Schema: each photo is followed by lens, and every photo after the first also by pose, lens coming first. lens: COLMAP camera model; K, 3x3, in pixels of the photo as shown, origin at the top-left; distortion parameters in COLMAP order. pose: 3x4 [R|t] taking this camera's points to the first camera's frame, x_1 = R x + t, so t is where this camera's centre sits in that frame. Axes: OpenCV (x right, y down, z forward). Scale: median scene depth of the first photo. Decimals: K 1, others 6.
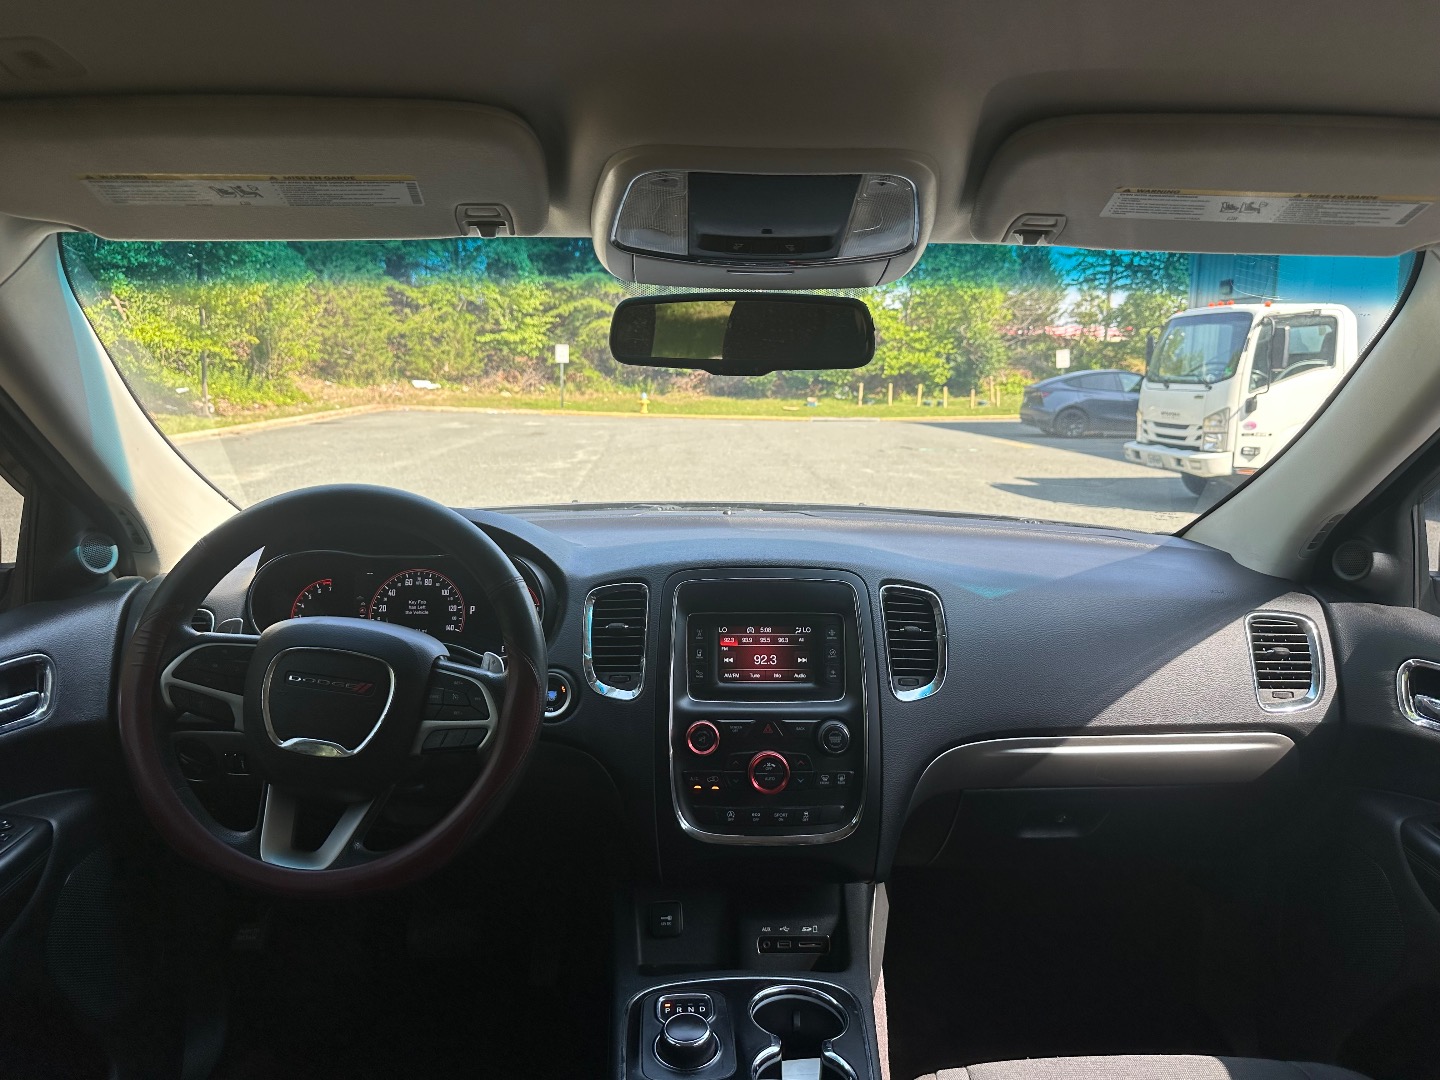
lens RADIAL K [[1022.4, 0, 723.0], [0, 1022.4, 529.8], [0, 0, 1]] dist [0.060091, -0.086686]
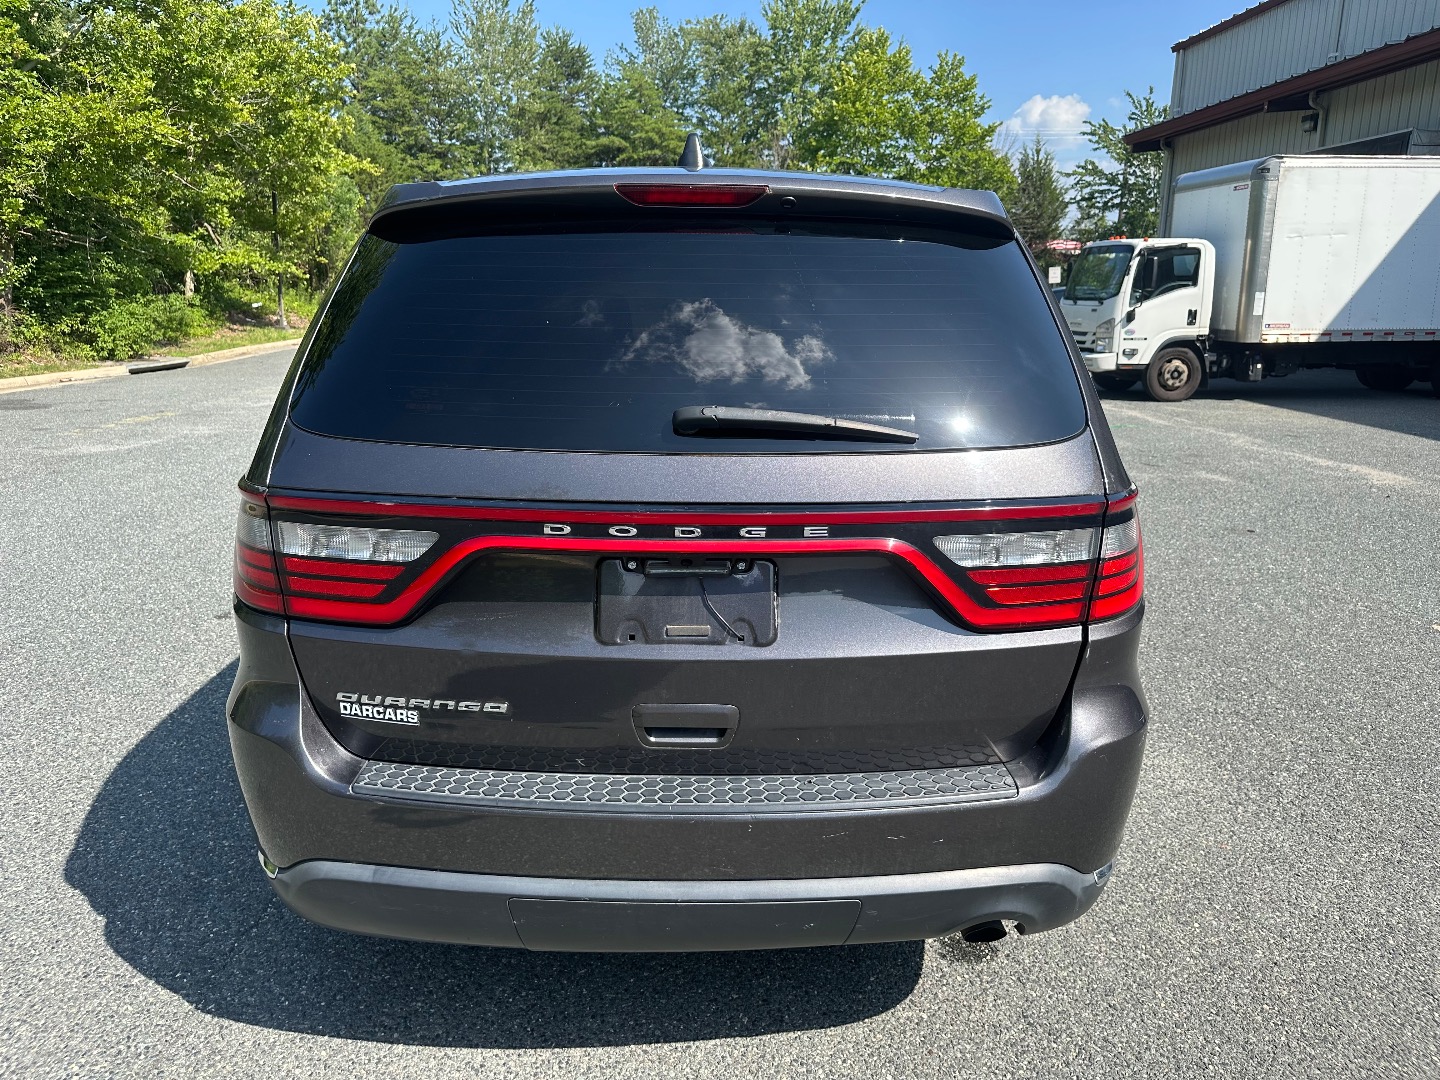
lens RADIAL K [[1052.1, 0, 720.6], [0, 1052.1, 542.1], [0, 0, 1]] dist [0.007105, -0.000534]
pose [[0.999744, 0.004265, -0.022241, 0.015736], [-0.002295, 0.996130, 0.087868, 0.050425], [0.022530, -0.087794, 0.995884, -0.388720]]
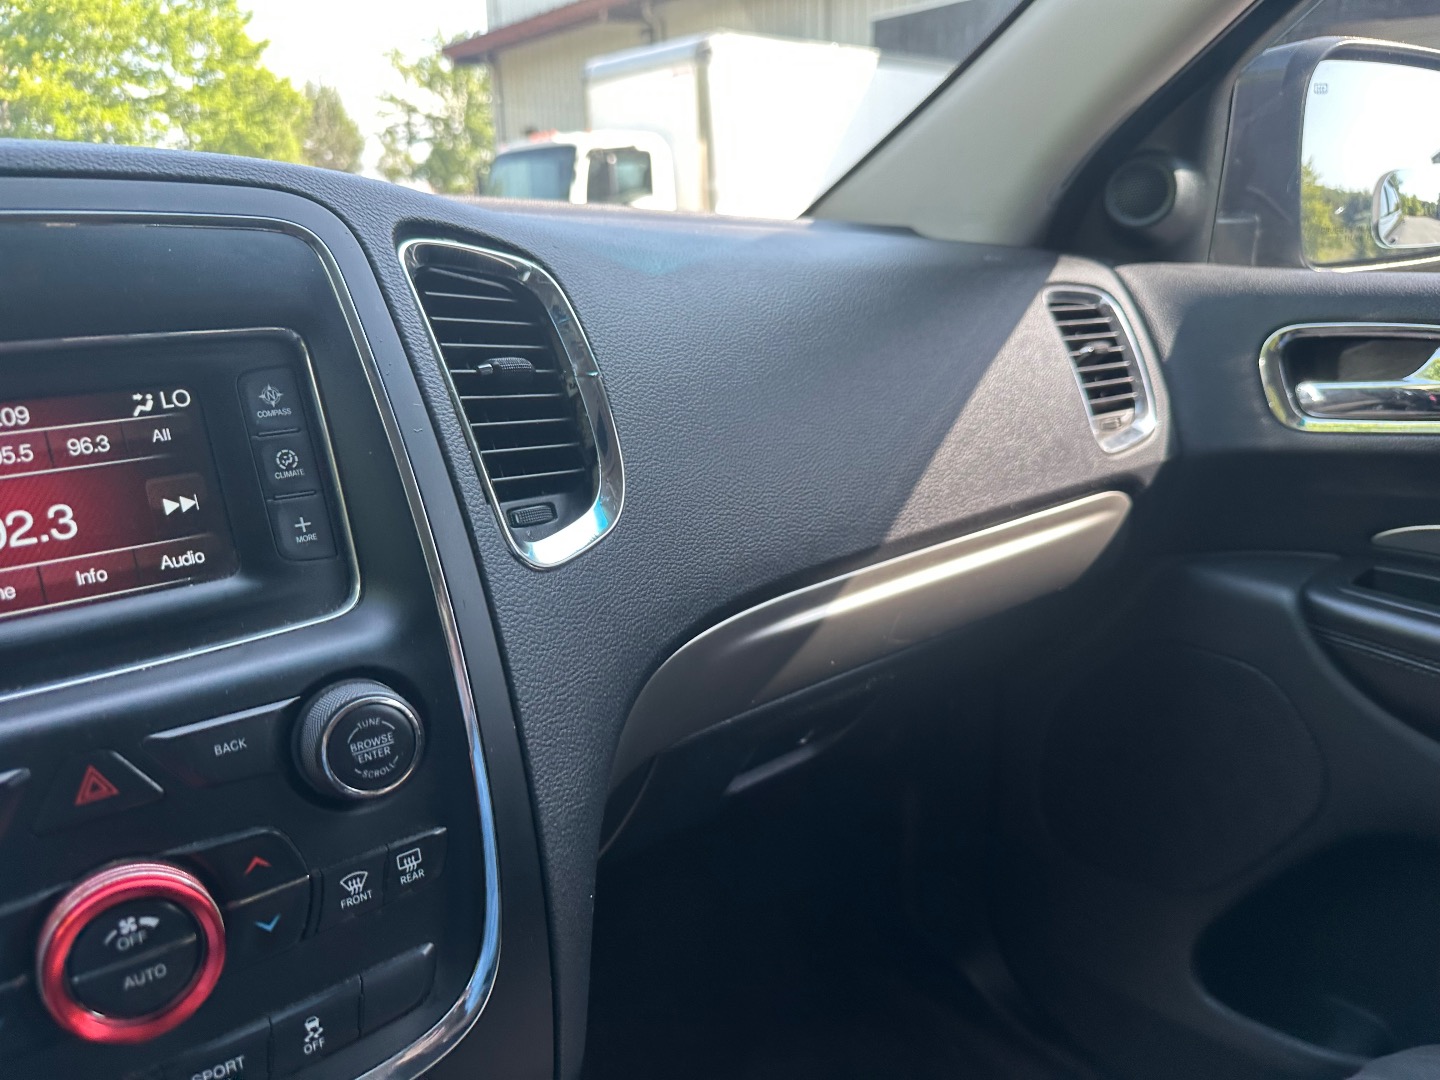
lens RADIAL K [[1031.2, 0, 720.0], [0, 1031.2, 540.0], [0, 0, 1]] dist [-0.000840, -0.032520]
pose [[0.809033, -0.190806, 0.555931, 0.004679], [0.115718, 0.979036, 0.167621, 0.012951], [-0.576260, -0.071280, 0.814152, 0.082978]]
